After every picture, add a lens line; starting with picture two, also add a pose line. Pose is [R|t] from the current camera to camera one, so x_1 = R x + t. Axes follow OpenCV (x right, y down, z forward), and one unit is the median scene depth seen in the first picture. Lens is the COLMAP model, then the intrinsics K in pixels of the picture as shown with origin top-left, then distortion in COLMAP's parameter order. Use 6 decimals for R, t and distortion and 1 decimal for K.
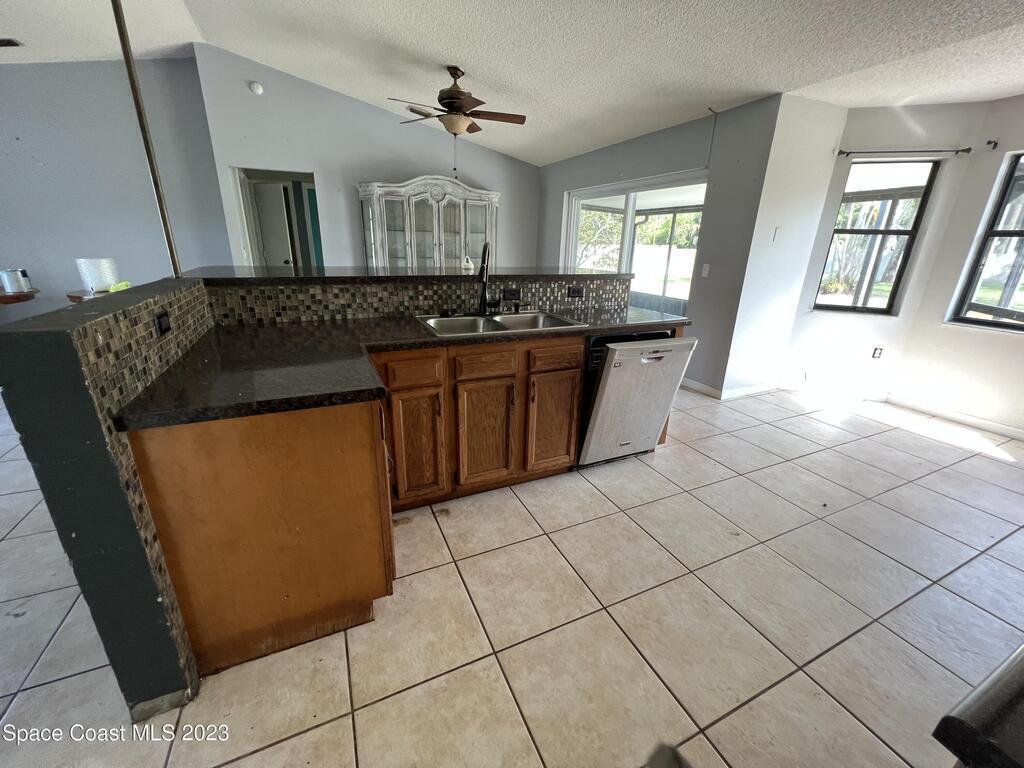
lens RADIAL K [[410.9, 0, 511.1], [0, 410.9, 381.8], [0, 0, 1]] dist [-0.004555, 0.000553]
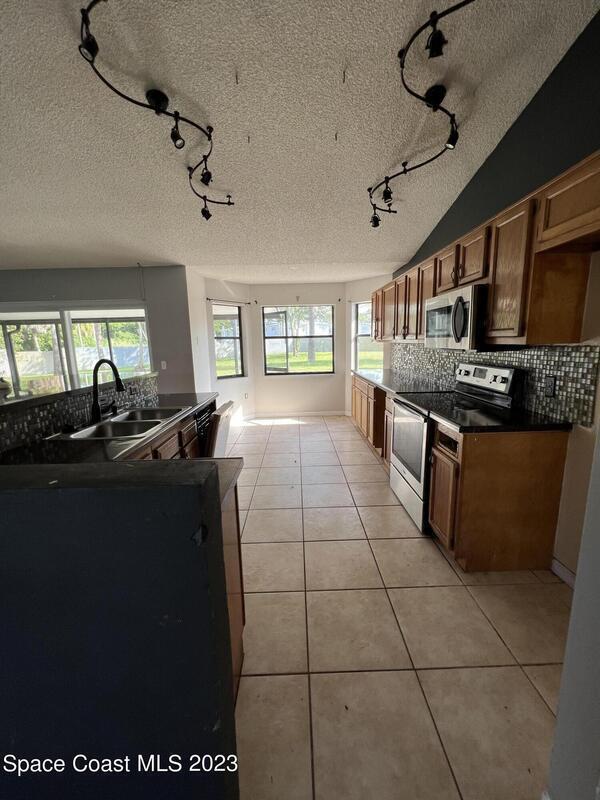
lens RADIAL K [[321.0, 0, 304.9], [0, 321.0, 398.1], [0, 0, 1]] dist [-0.004555, 0.000553]
pose [[0.391860, -0.191786, 0.899813, -0.627004], [0.326682, 0.943304, 0.058789, -0.093718], [-0.860072, 0.270916, 0.432297, 0.132801]]
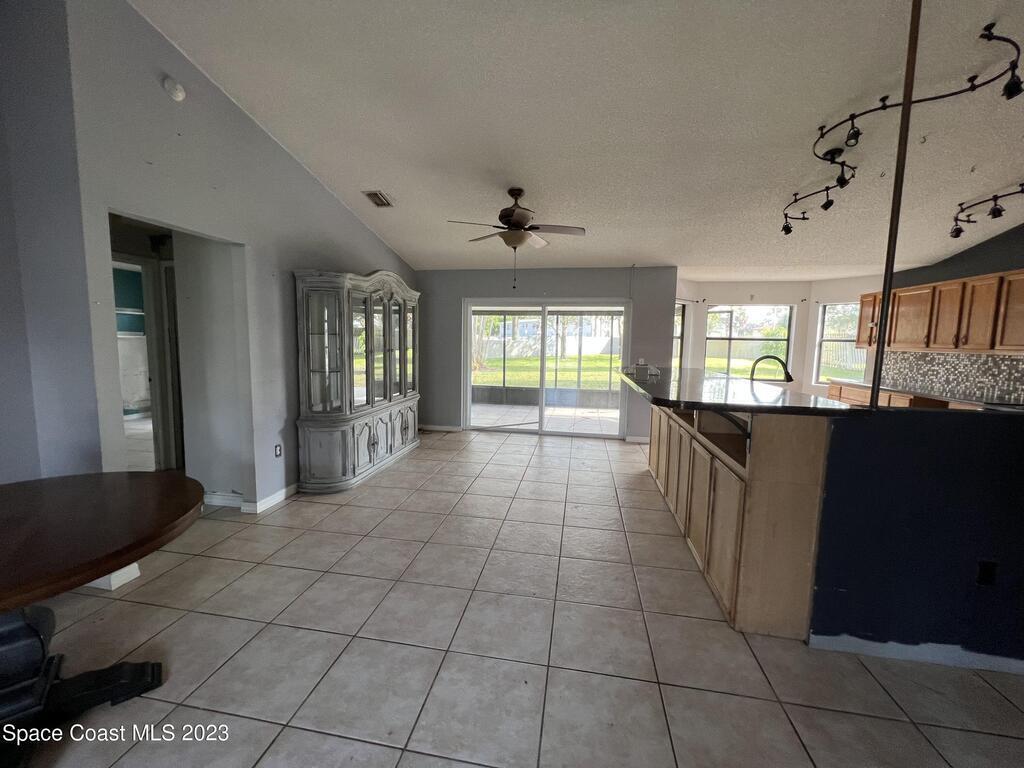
lens RADIAL K [[410.9, 0, 510.7], [0, 410.9, 381.7], [0, 0, 1]] dist [-0.004555, 0.000553]
pose [[0.570240, -0.097677, 0.815650, -1.621944], [0.260692, 0.963100, -0.066921, -0.361458], [-0.779016, 0.250795, 0.574662, 0.831843]]
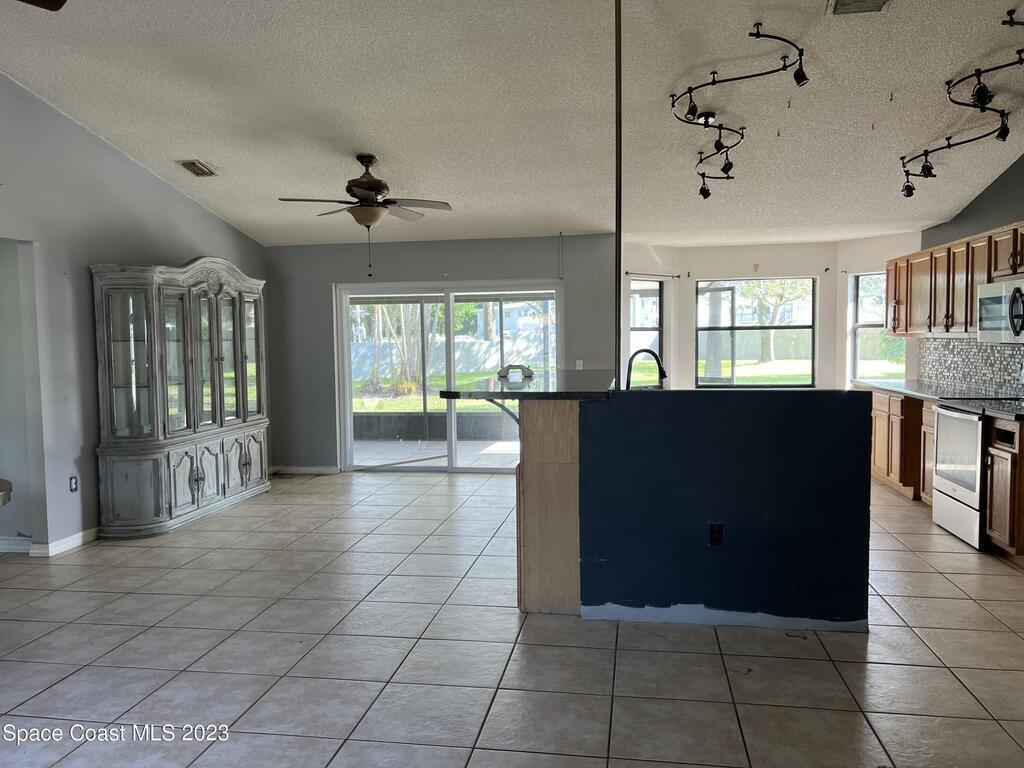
lens RADIAL K [[770.6, 0, 513.2], [0, 770.6, 386.3], [0, 0, 1]] dist [0.032277, -0.034431]
pose [[0.560043, -0.082936, 0.824302, -2.050943], [0.293846, 0.950173, -0.104043, -0.097350], [-0.774601, 0.300486, 0.556509, 0.037880]]
